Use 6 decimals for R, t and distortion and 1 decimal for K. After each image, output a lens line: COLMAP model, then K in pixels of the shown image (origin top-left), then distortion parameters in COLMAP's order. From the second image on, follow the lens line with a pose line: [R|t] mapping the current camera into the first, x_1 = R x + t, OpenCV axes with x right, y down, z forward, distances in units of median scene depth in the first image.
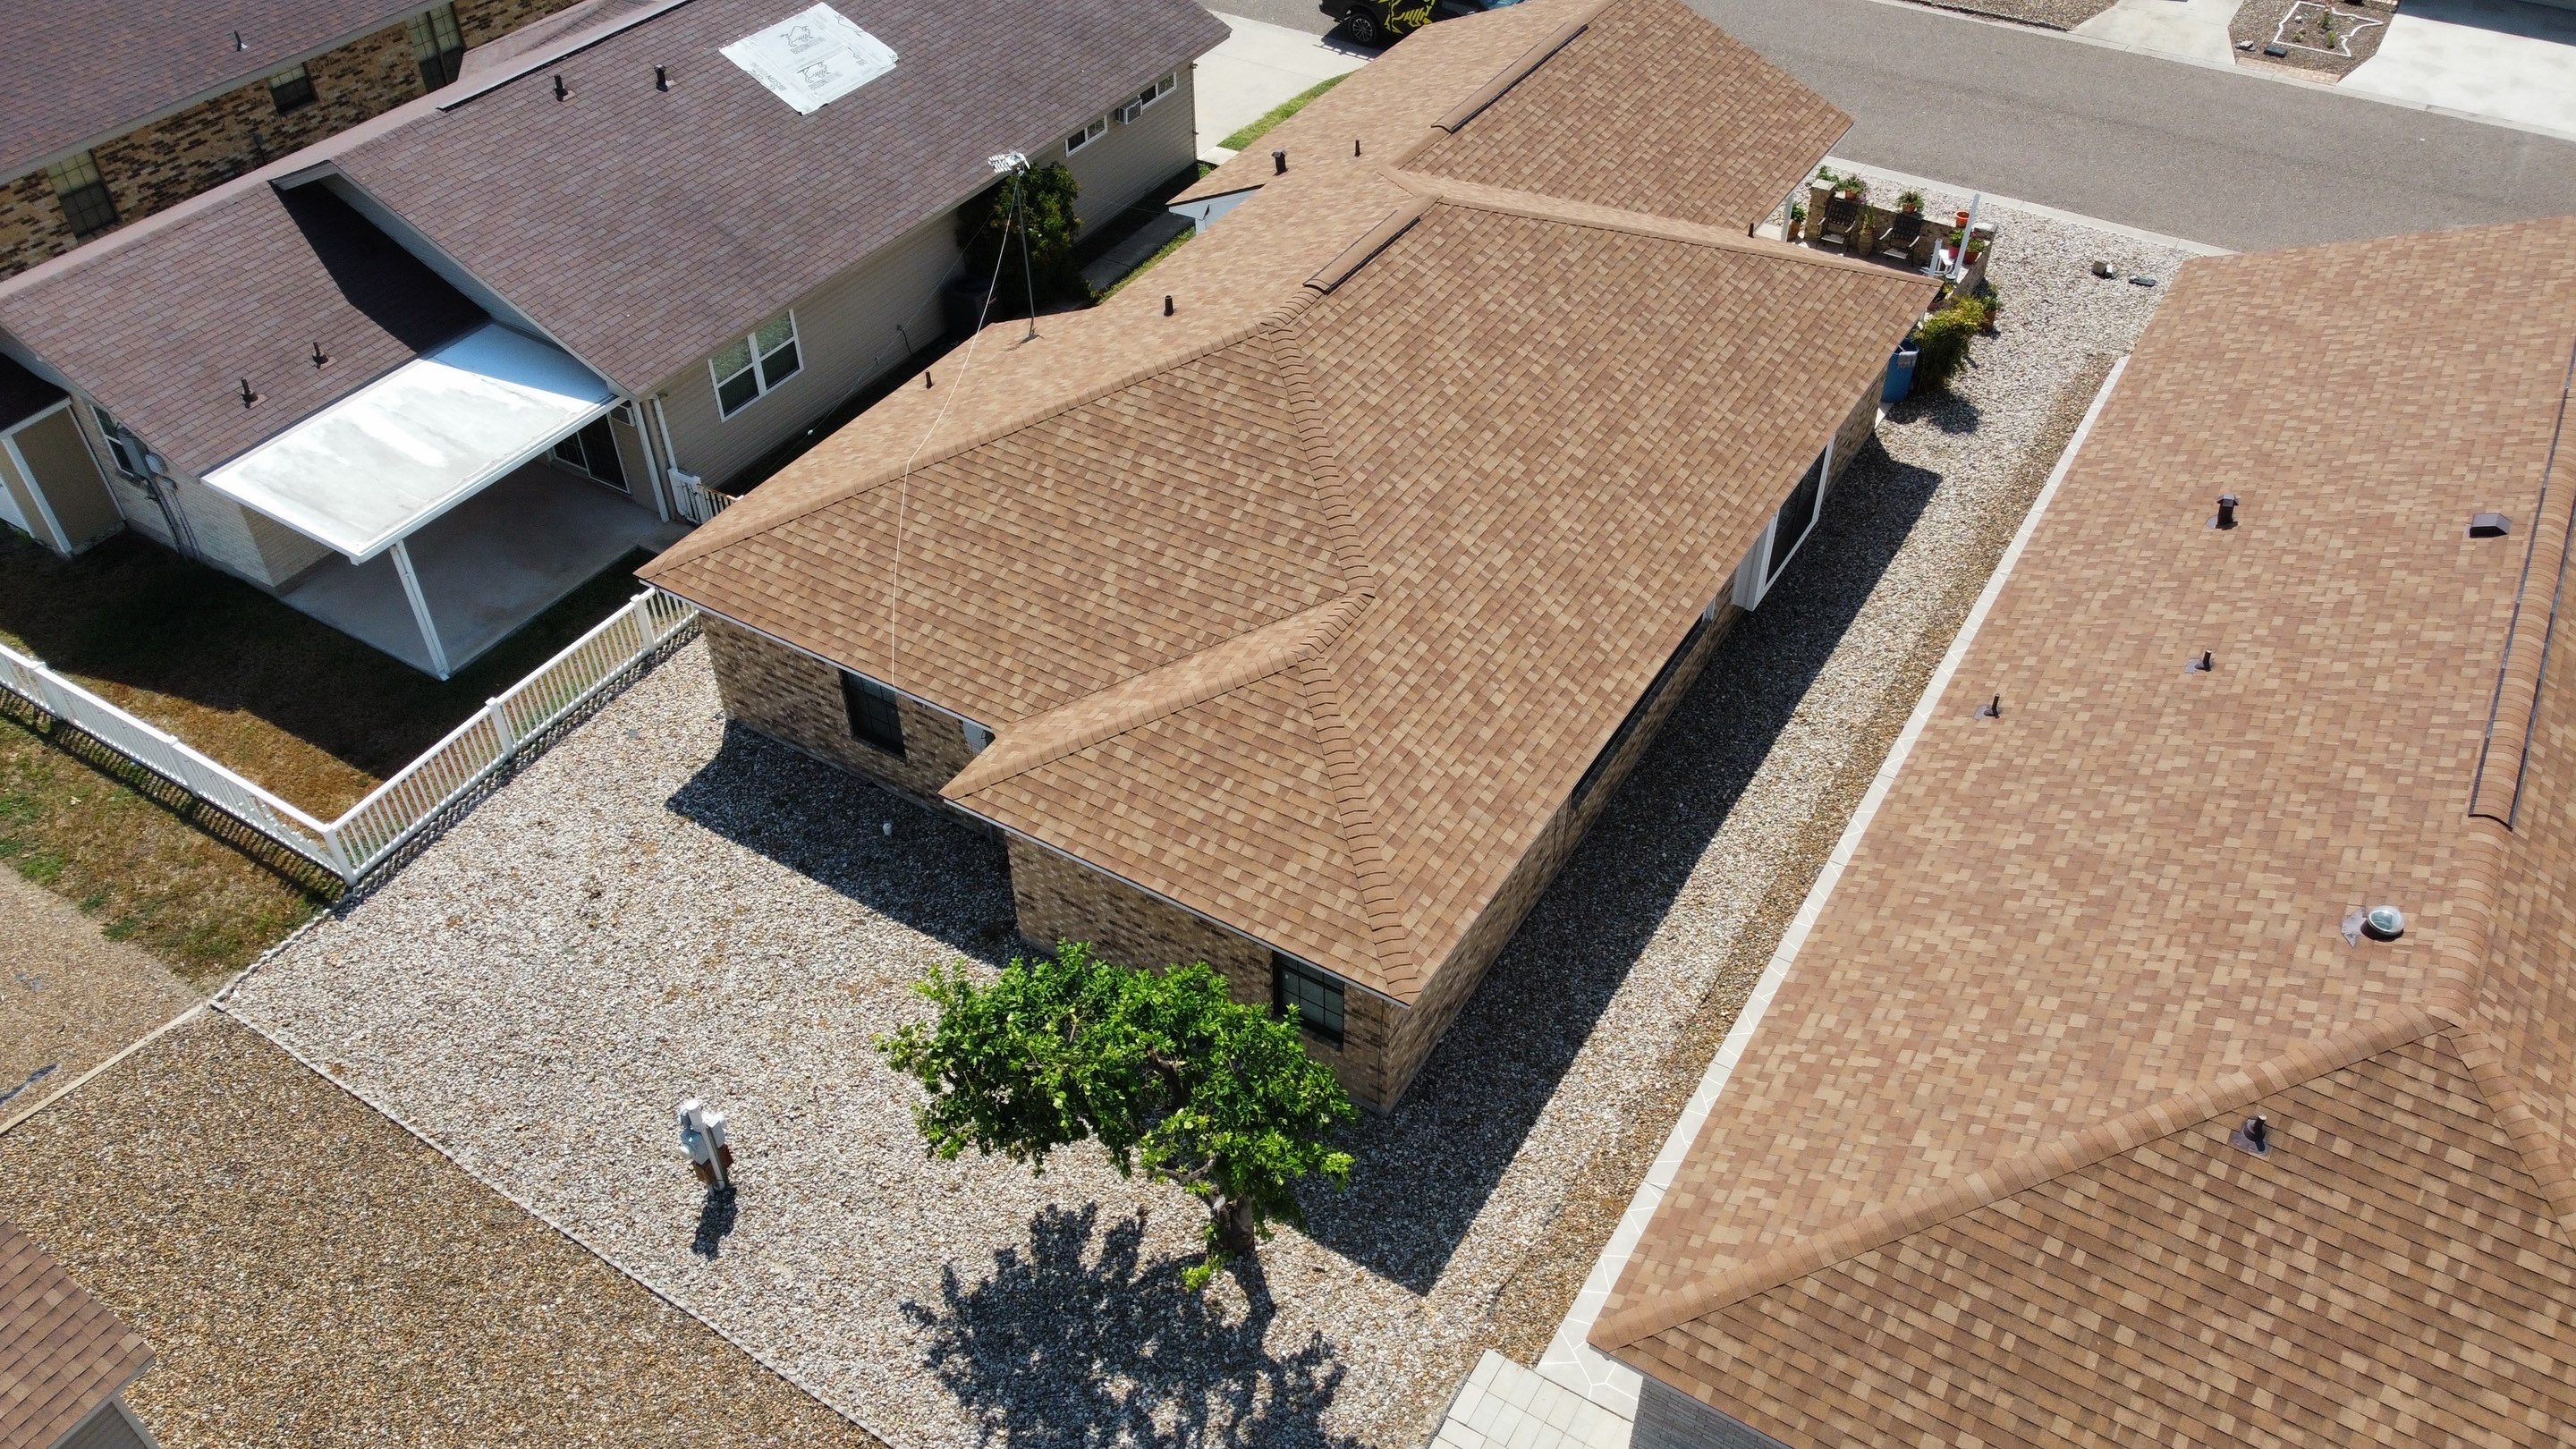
lens RADIAL K [[1936.0, 0, 1293.4], [0, 1936.0, 723.3], [0, 0, 1]] dist [0.033162, -0.004348]
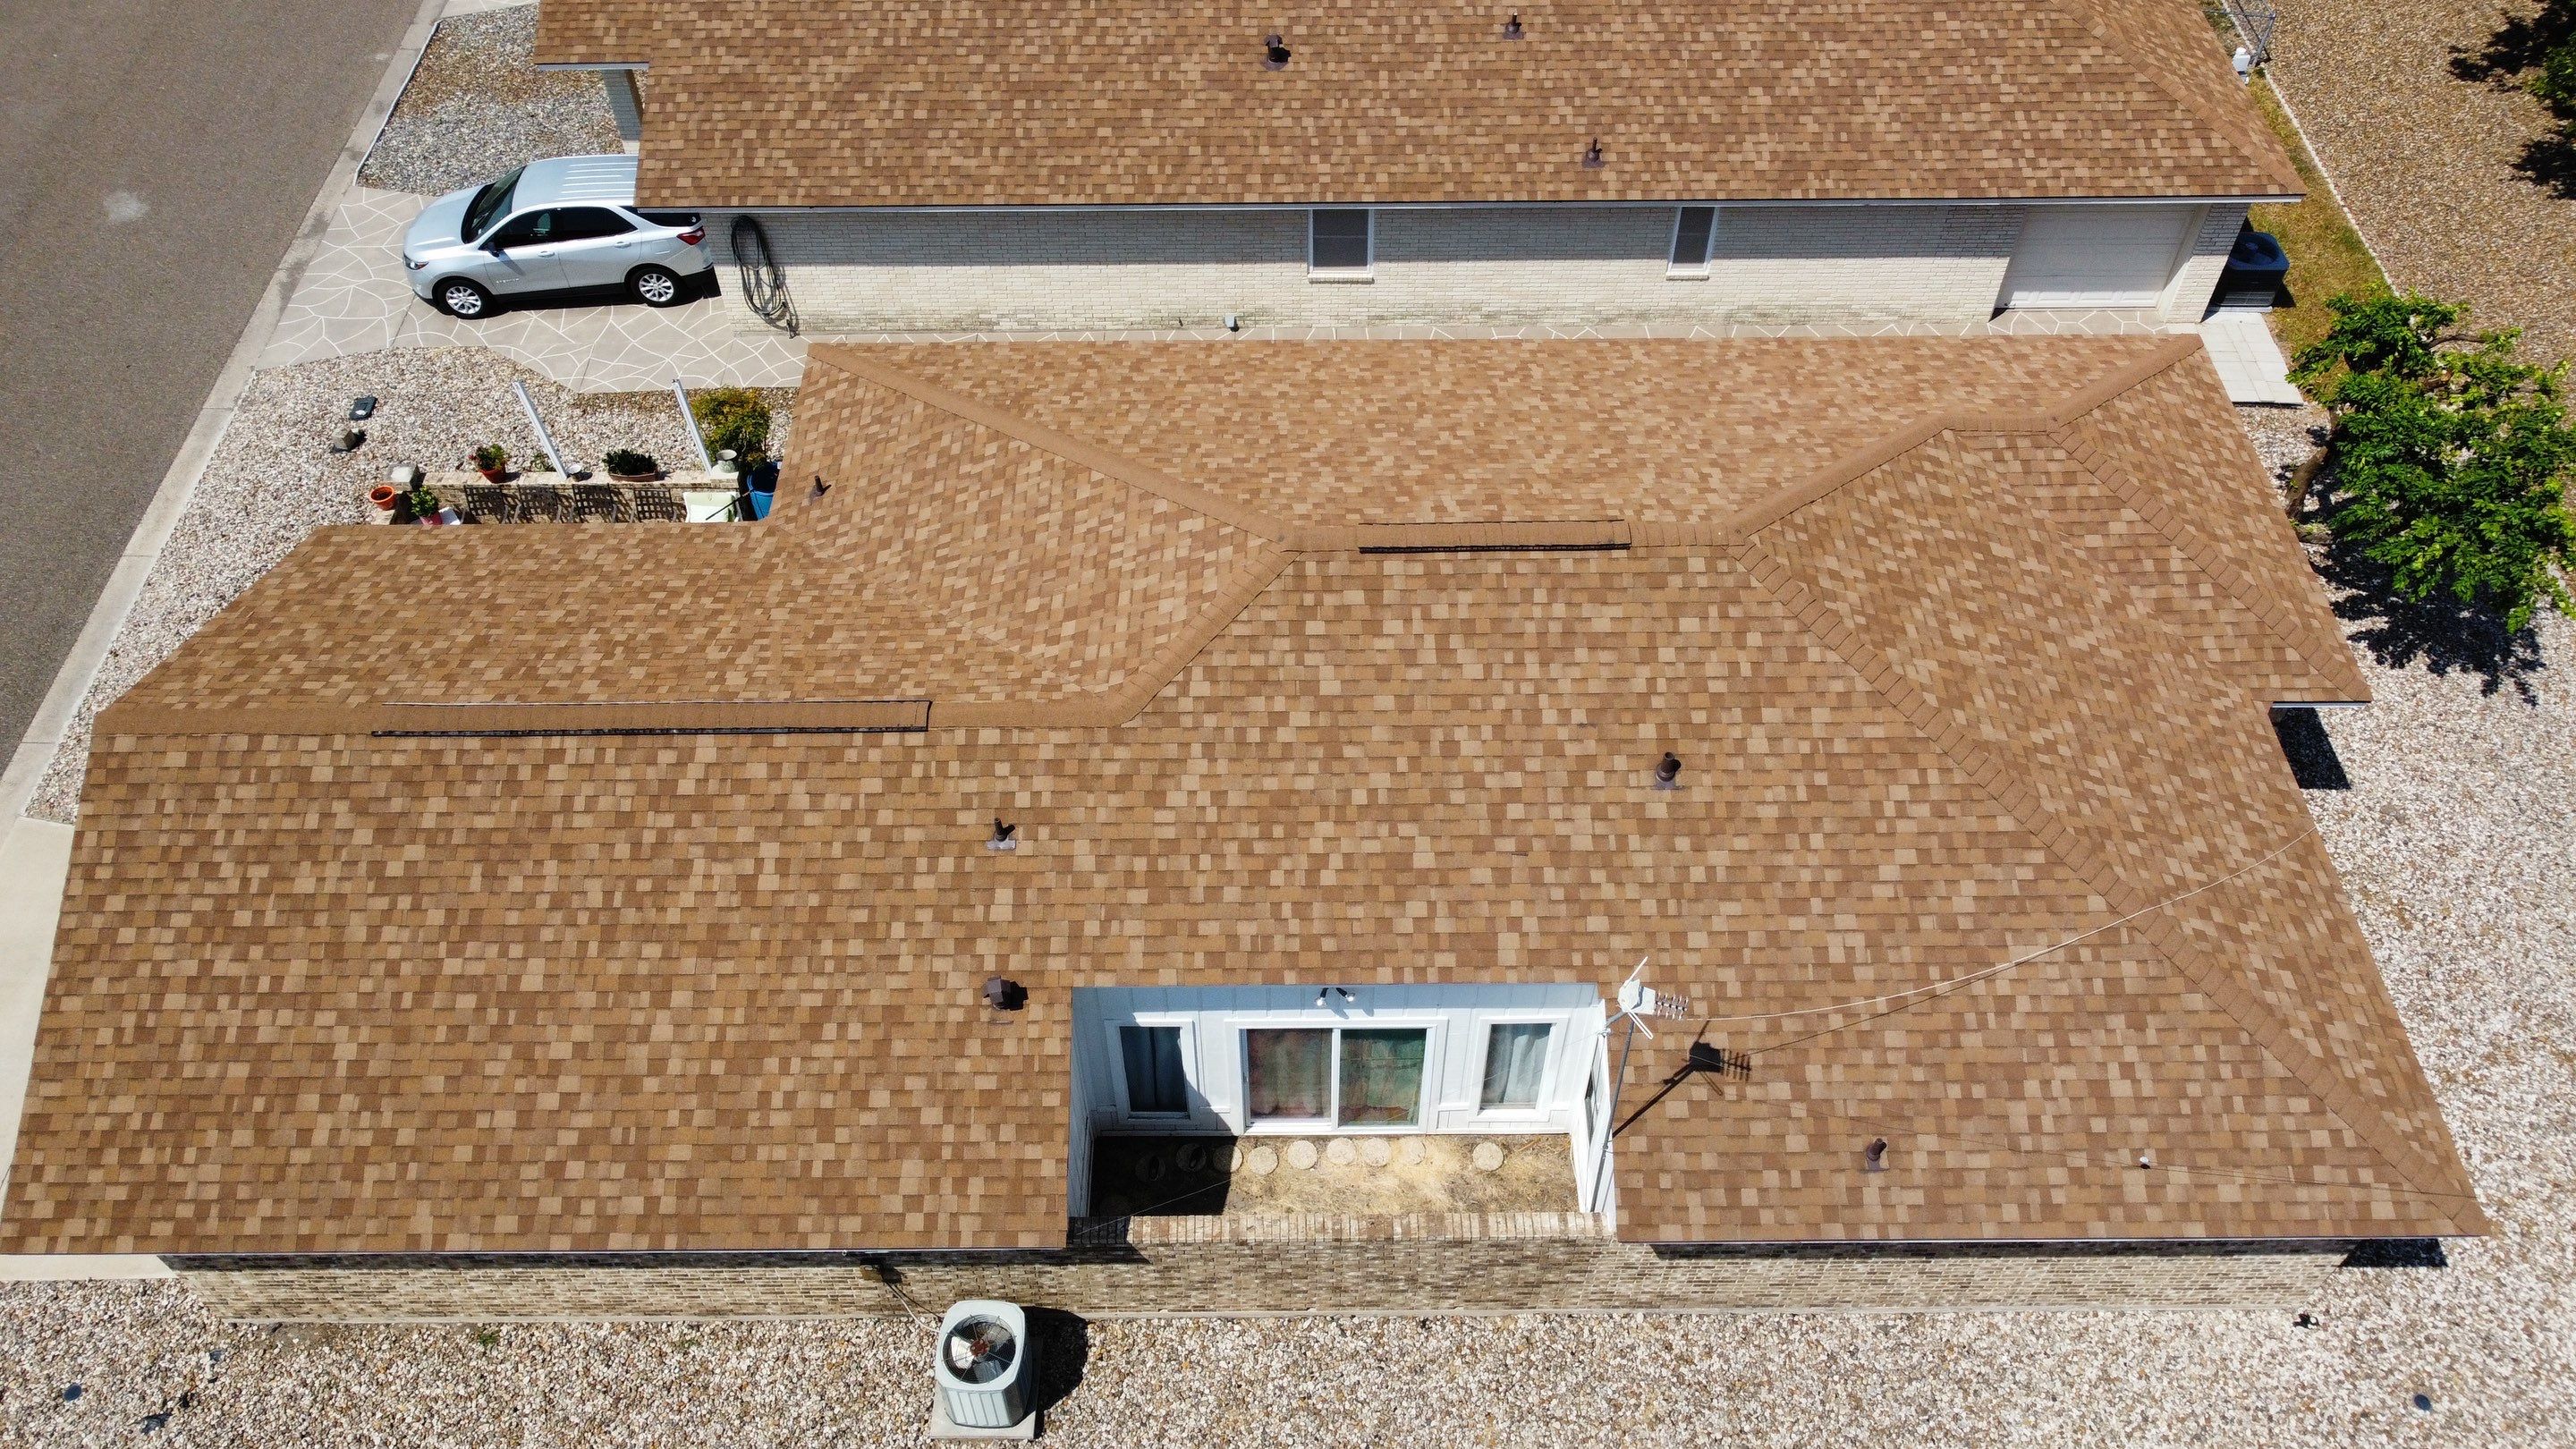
lens RADIAL K [[1936.0, 0, 1296.5], [0, 1936.0, 727.3], [0, 0, 1]] dist [0.033162, -0.004348]
pose [[-0.530396, -0.652158, 0.541637, -0.456326], [0.558400, 0.211971, 0.802034, -1.085644], [-0.637864, 0.727845, 0.251736, 1.182450]]
